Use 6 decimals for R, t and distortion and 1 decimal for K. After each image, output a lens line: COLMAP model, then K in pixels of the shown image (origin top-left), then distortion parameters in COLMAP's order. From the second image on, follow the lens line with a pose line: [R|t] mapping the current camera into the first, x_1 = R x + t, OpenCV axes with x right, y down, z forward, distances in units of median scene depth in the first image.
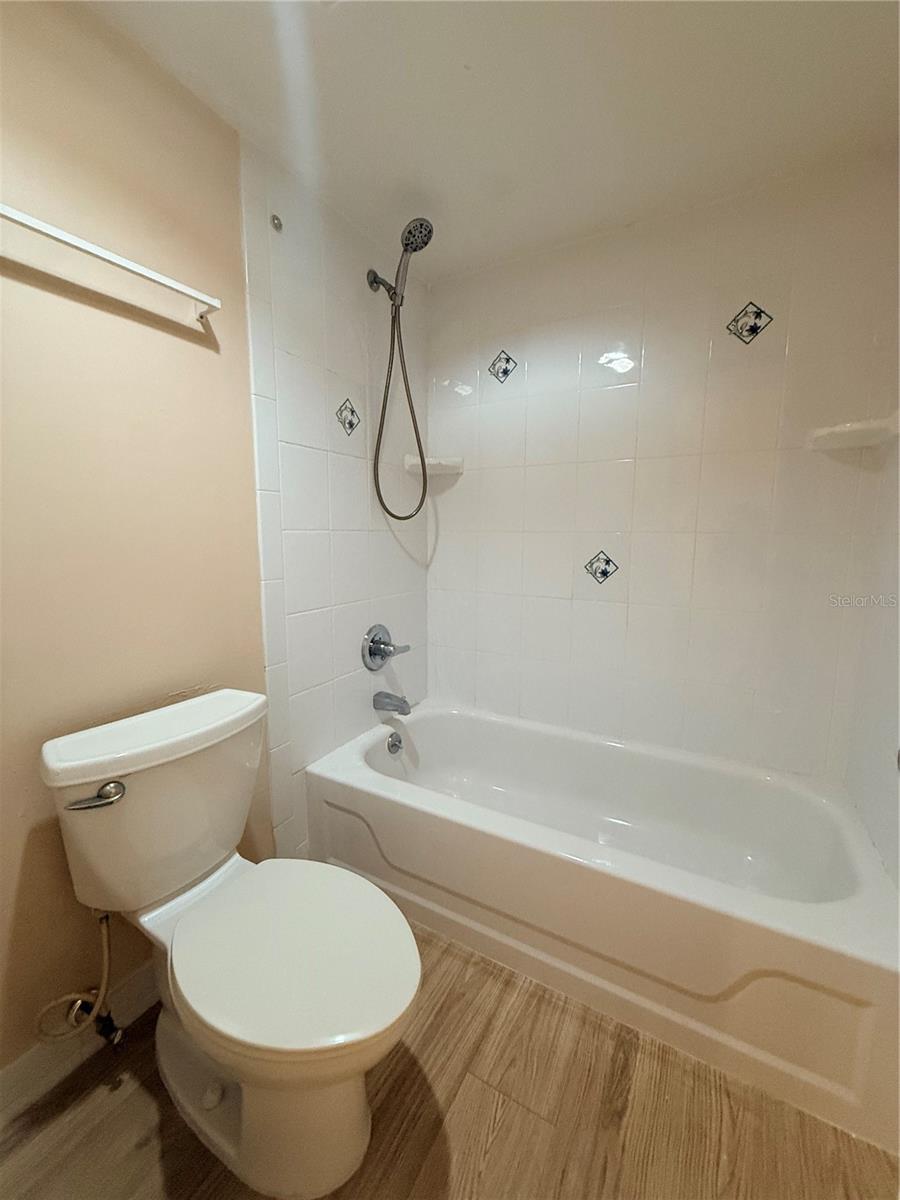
lens RADIAL K [[478.6, 0, 448.4], [0, 478.6, 596.6], [0, 0, 1]] dist [-0.001949, 0.000613]
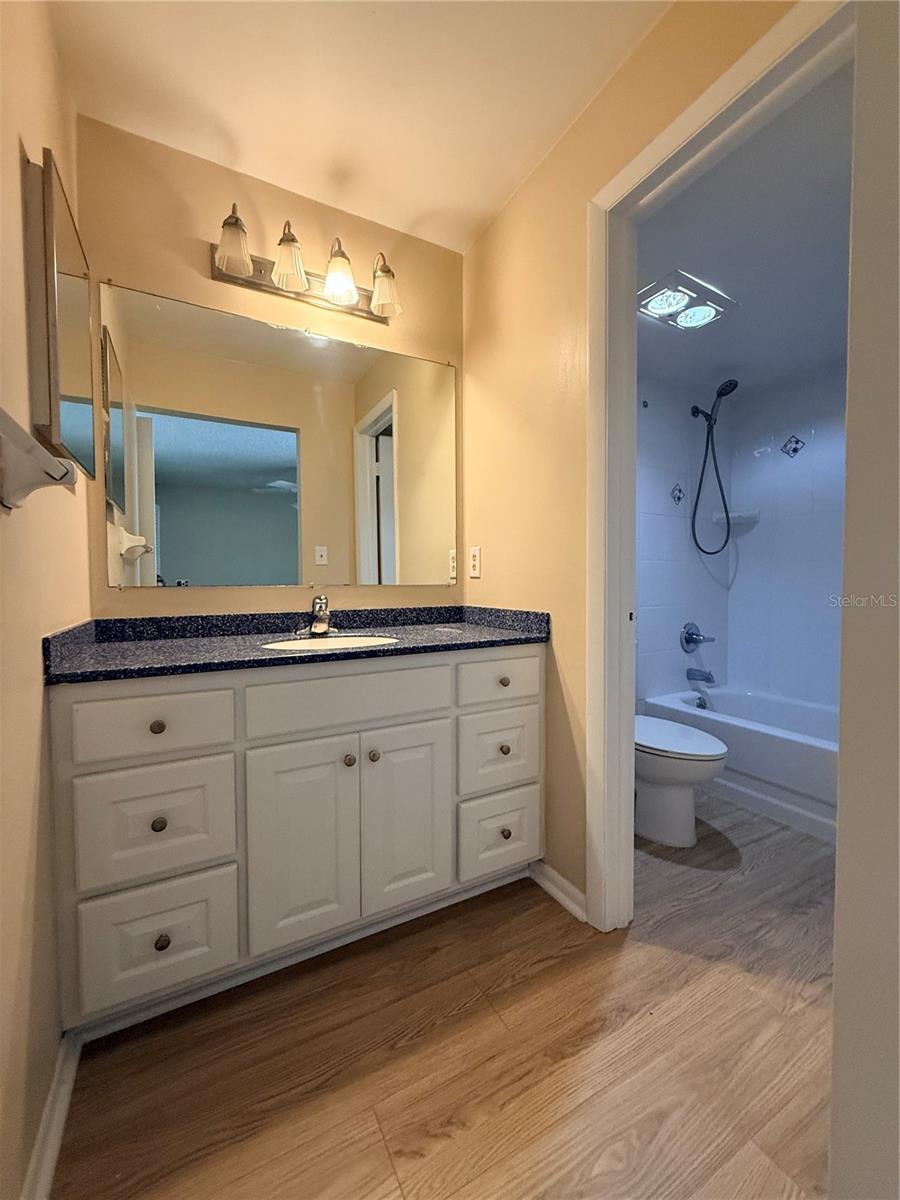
lens RADIAL K [[478.6, 0, 448.4], [0, 478.6, 596.6], [0, 0, 1]] dist [-0.001949, 0.000613]
pose [[0.846659, 0.012493, -0.531989, 0.007738], [-0.066734, 0.994325, -0.082856, 0.158232], [0.527934, 0.105653, 0.842688, -0.722964]]
